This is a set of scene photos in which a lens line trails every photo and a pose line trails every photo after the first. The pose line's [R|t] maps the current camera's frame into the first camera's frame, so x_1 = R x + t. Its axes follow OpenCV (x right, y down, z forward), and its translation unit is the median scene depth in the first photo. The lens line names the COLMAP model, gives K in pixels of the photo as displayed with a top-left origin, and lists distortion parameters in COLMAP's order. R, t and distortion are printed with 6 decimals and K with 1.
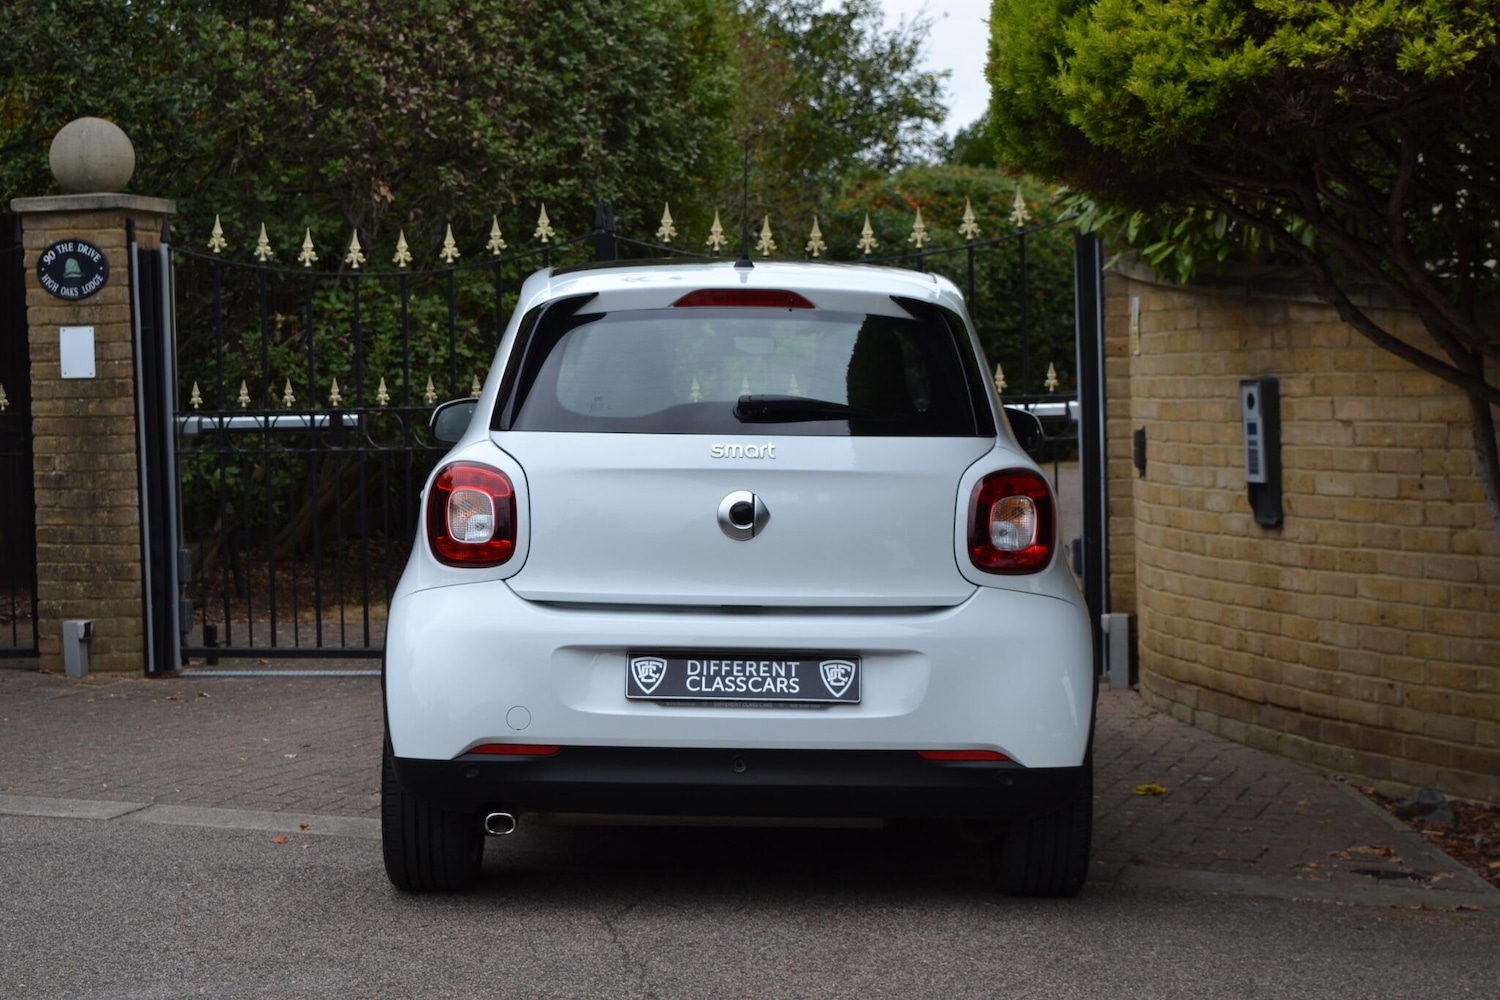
lens RADIAL K [[2728.1, 0, 750.0], [0, 2728.1, 500.0], [0, 0, 1]] dist [0.019623, 0.071509]
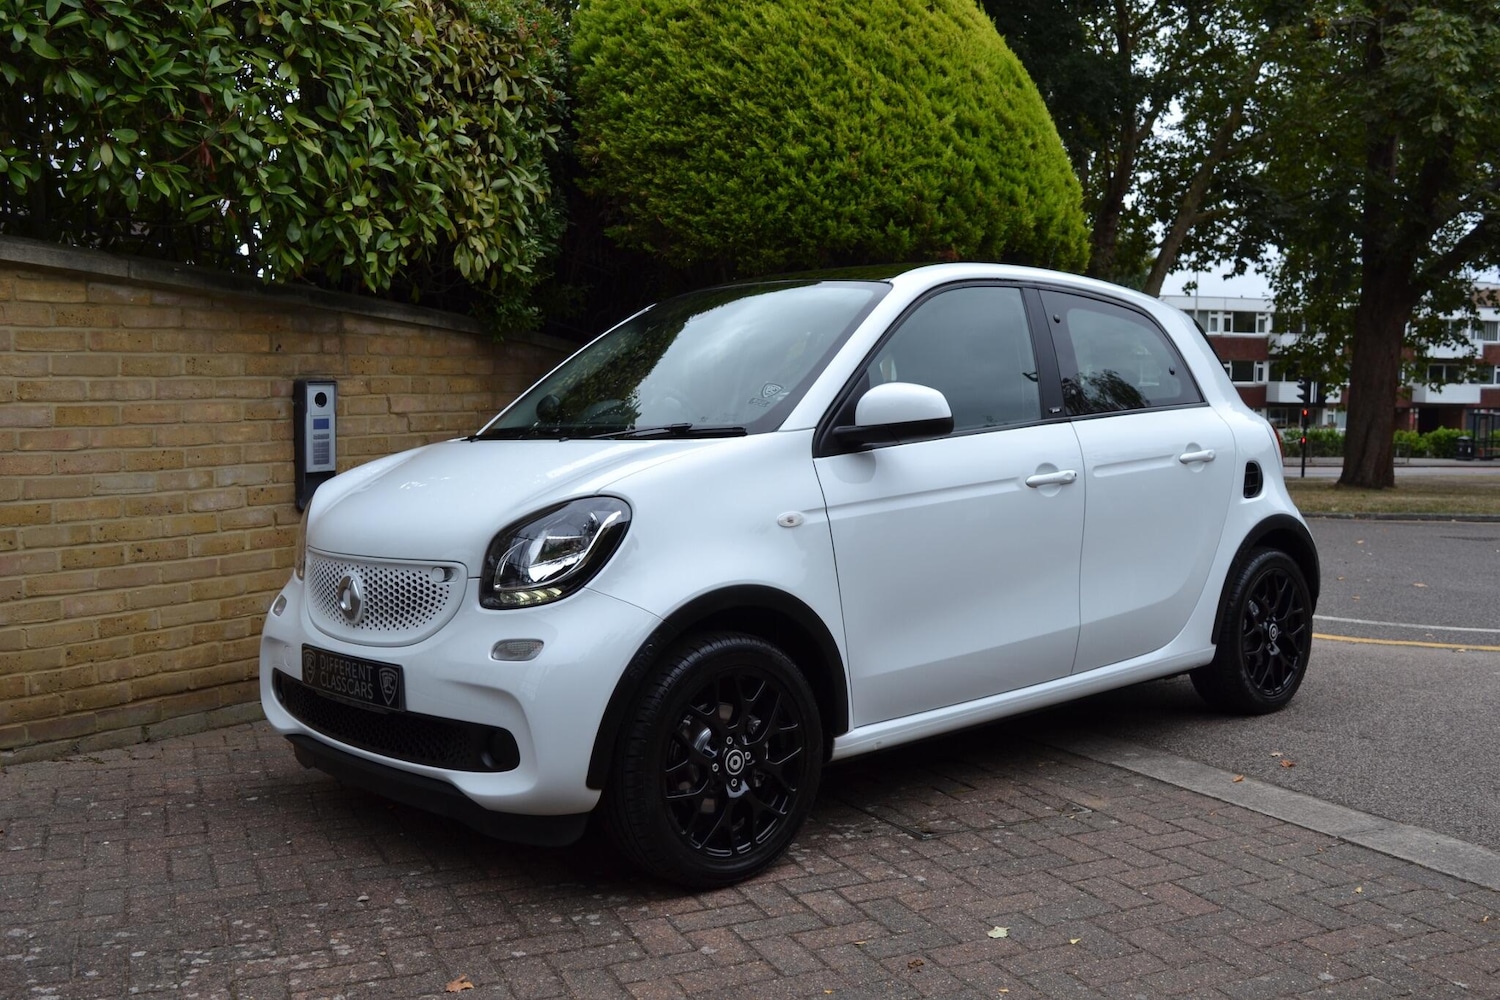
lens RADIAL K [[1470.0, 0, 750.0], [0, 1470.0, 500.0], [0, 0, 1]] dist [-0.078288, 0.021665]
pose [[-0.657380, -0.041003, 0.752443, -0.553901], [0.047655, 0.994258, 0.095815, -0.063164], [-0.752051, 0.098845, -0.651651, 1.803741]]
